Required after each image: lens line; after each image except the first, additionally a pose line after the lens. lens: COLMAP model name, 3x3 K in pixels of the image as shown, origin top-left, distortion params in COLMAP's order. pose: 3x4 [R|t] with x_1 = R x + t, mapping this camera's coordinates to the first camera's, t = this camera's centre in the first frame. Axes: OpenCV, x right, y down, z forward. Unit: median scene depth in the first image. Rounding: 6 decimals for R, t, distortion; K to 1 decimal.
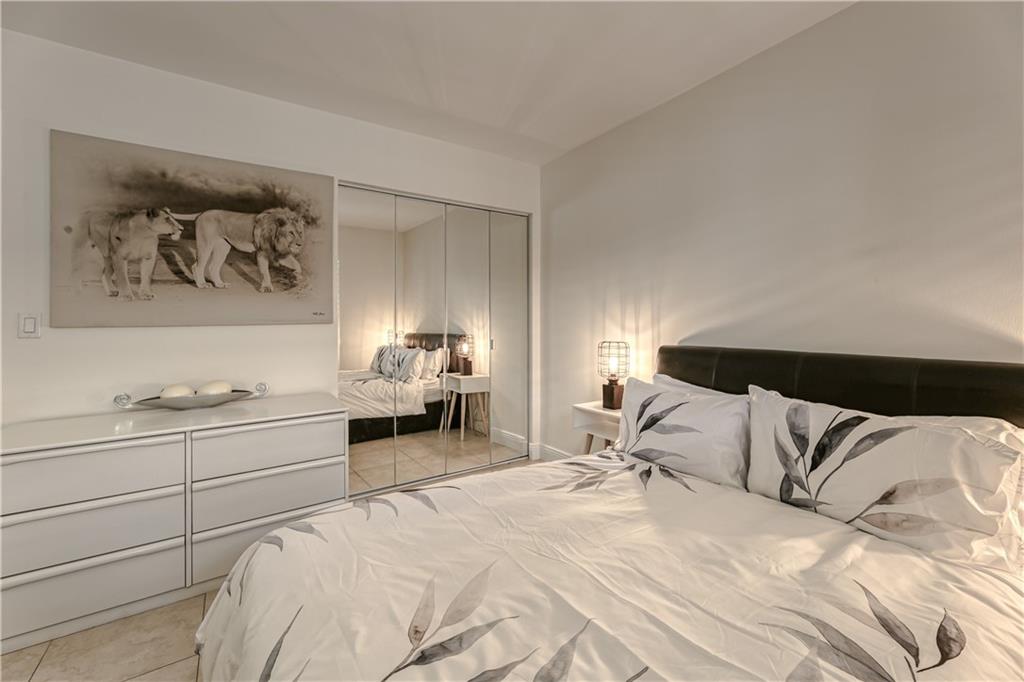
lens RADIAL K [[418.5, 0, 511.7], [0, 418.5, 335.2], [0, 0, 1]] dist [0.004816, 0.000693]
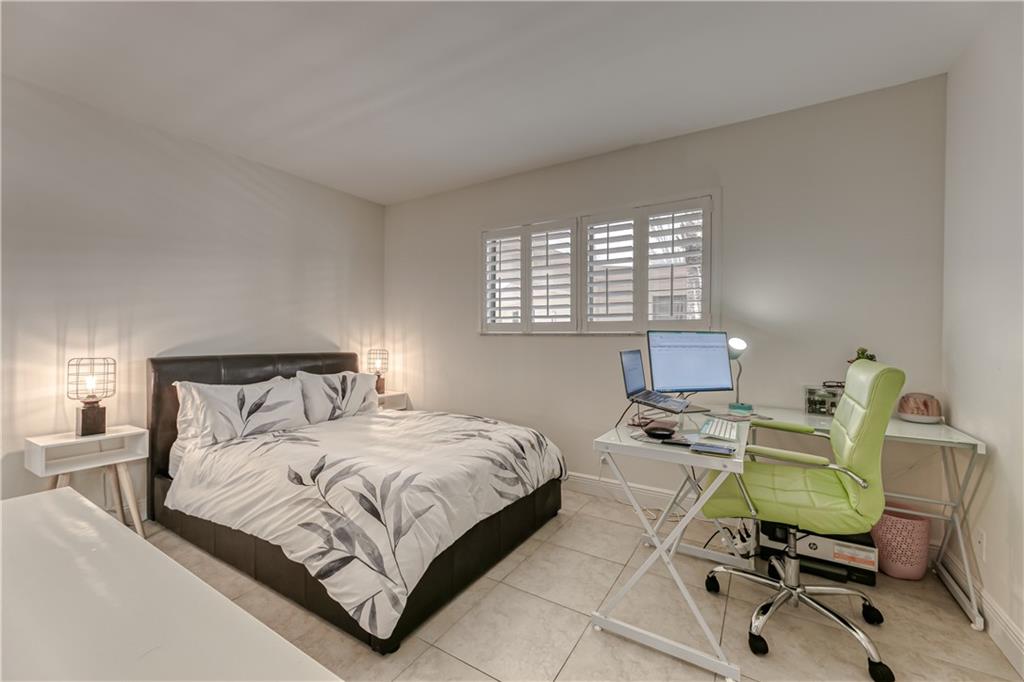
lens RADIAL K [[418.5, 0, 511.6], [0, 418.5, 336.9], [0, 0, 1]] dist [0.004816, 0.000693]
pose [[-0.402878, -0.005963, 0.915234, -1.375273], [0.019585, 0.999694, 0.015135, -0.038647], [-0.915044, 0.024023, -0.402637, 0.806596]]
